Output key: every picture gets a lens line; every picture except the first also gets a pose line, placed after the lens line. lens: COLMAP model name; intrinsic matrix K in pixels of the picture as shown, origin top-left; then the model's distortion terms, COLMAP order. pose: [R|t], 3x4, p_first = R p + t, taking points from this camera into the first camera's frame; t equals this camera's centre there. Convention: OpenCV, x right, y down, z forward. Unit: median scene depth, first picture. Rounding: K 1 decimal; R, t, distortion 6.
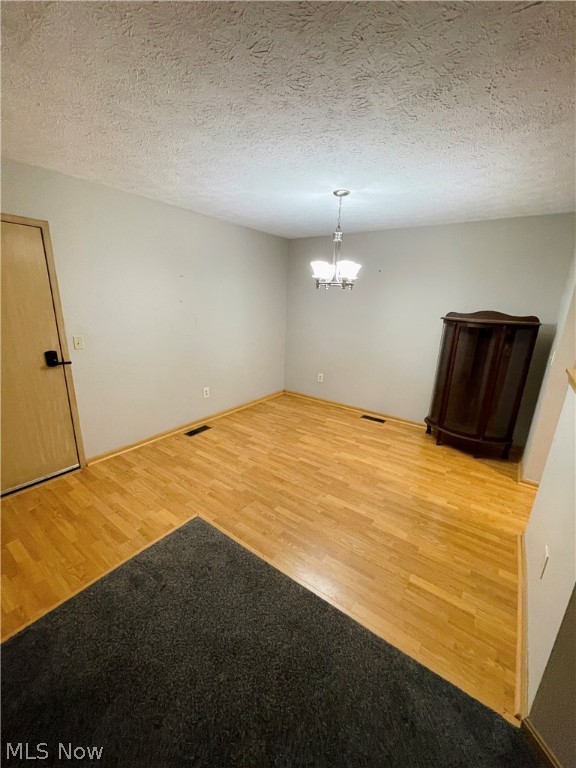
lens RADIAL K [[309.2, 0, 288.3], [0, 309.2, 383.4], [0, 0, 1]] dist [-0.002658, 0.000767]
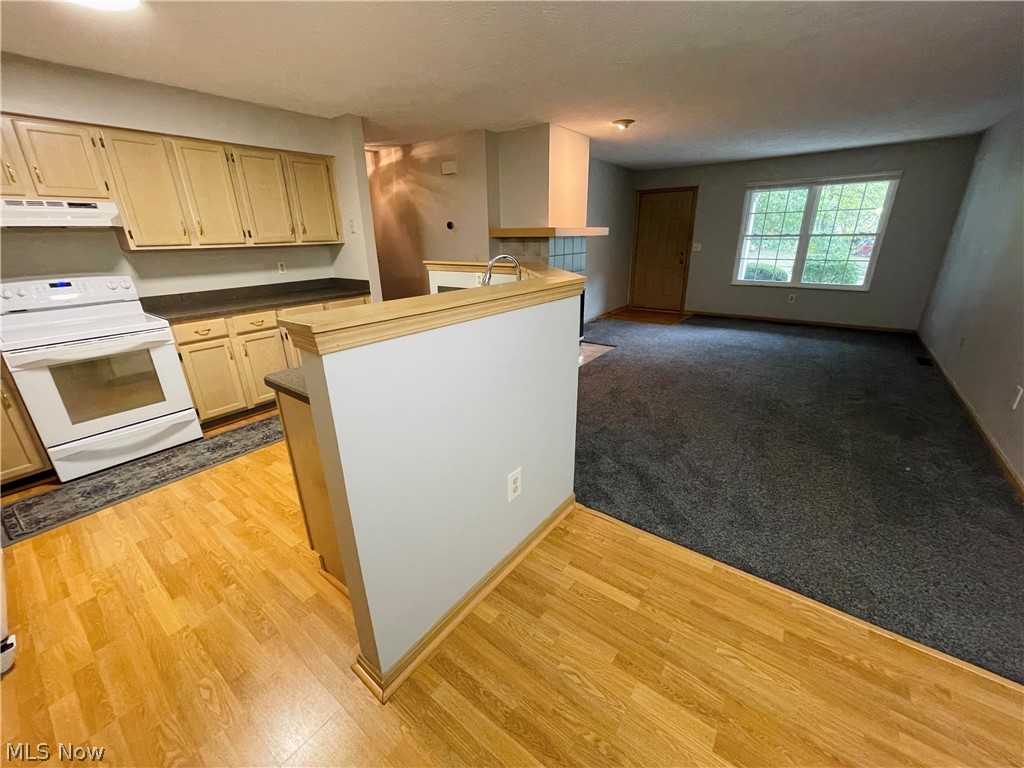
lens RADIAL K [[412.3, 0, 513.3], [0, 412.3, 382.9], [0, 0, 1]] dist [-0.002658, 0.000767]
pose [[-0.999697, -0.021320, 0.012330, 0.387457], [-0.010320, 0.817206, 0.576253, -0.164685], [-0.022362, 0.575951, -0.817179, 0.850756]]
